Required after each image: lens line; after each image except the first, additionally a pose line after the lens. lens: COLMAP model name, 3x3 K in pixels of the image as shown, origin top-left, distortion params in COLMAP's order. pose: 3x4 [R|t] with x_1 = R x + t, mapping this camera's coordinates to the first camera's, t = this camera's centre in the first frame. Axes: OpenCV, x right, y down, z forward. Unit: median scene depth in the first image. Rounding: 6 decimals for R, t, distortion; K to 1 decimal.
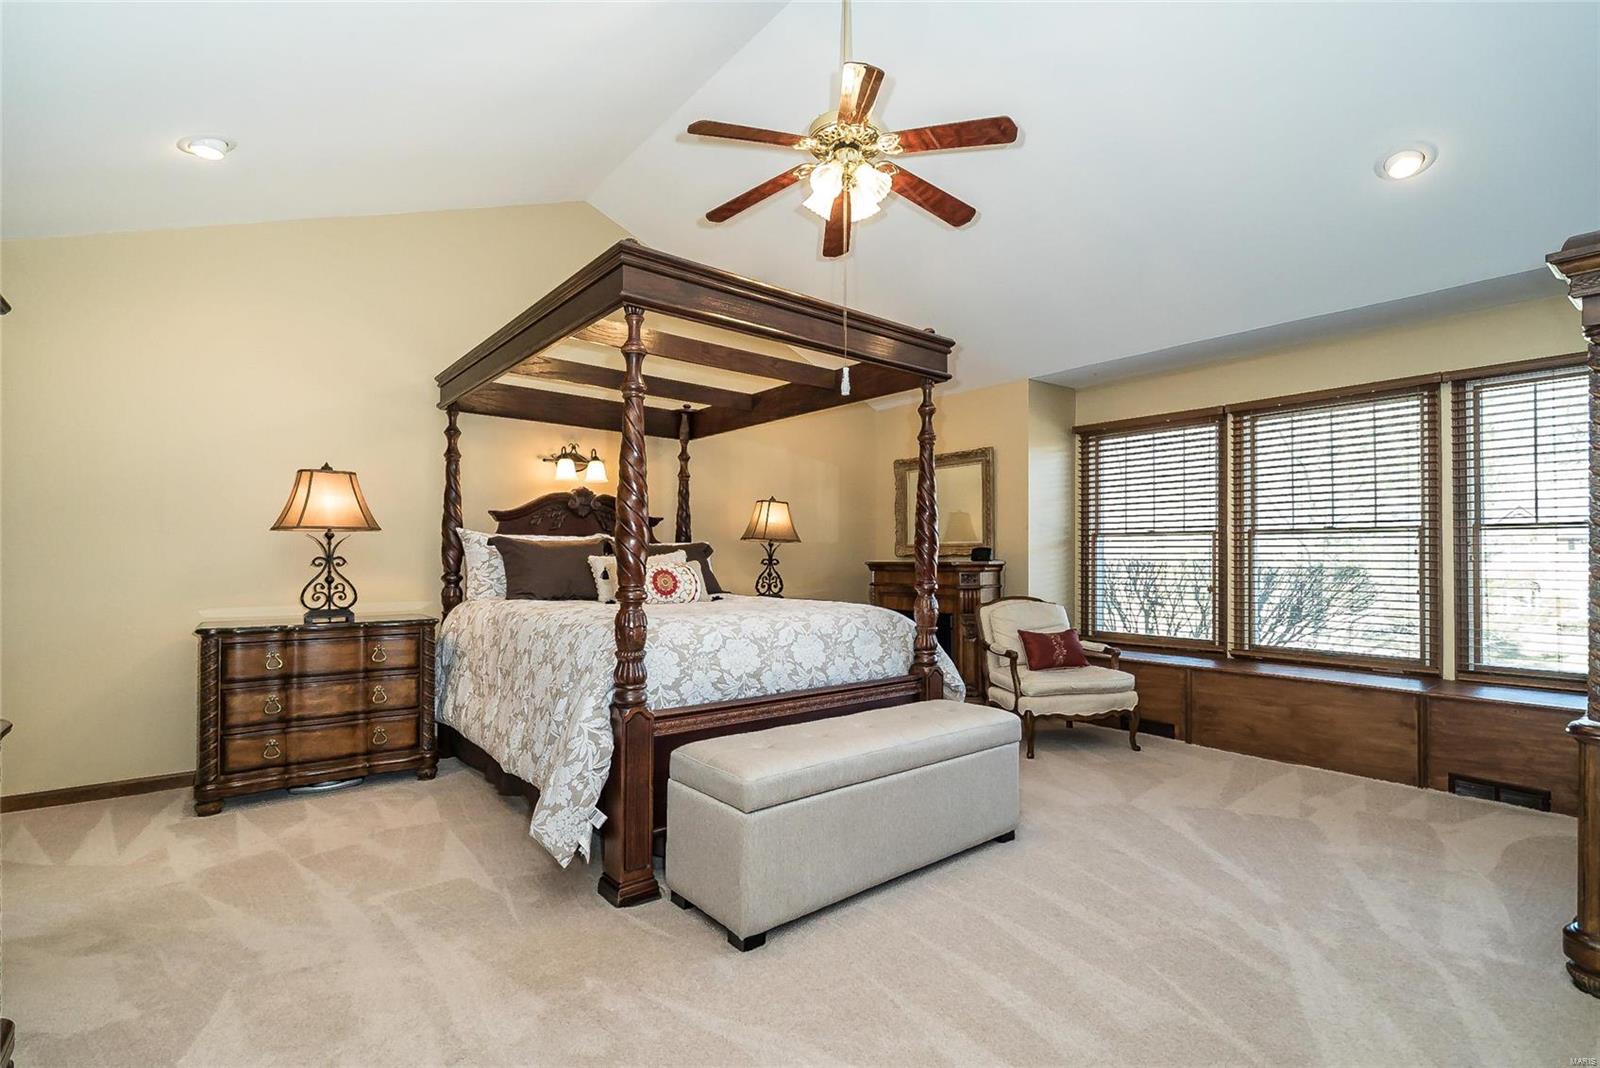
lens RADIAL K [[727.8, 0, 800.4], [0, 727.8, 544.6], [0, 0, 1]] dist [-0.005919, 0.000089]
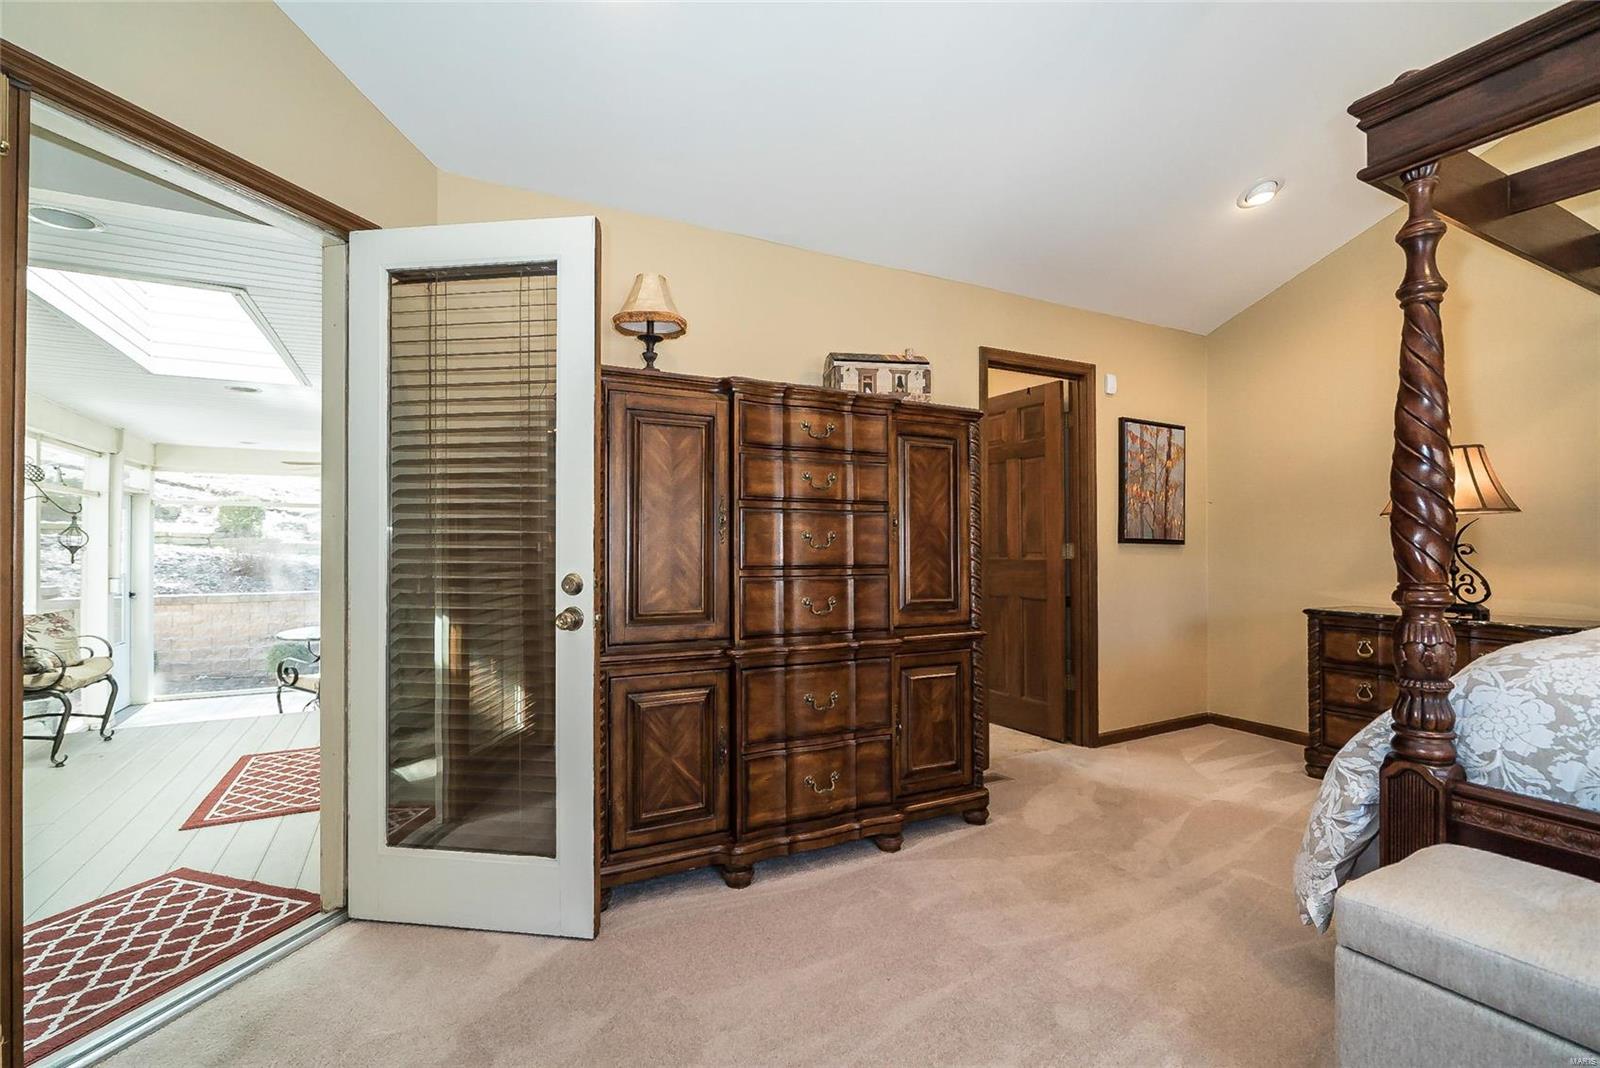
lens RADIAL K [[727.8, 0, 803.4], [0, 727.8, 536.5], [0, 0, 1]] dist [-0.005919, 0.000089]
pose [[-0.201300, -0.019231, -0.979341, 0.436935], [0.020017, 0.999518, -0.023742, 0.014874], [0.979325, -0.024383, -0.200818, 0.463635]]
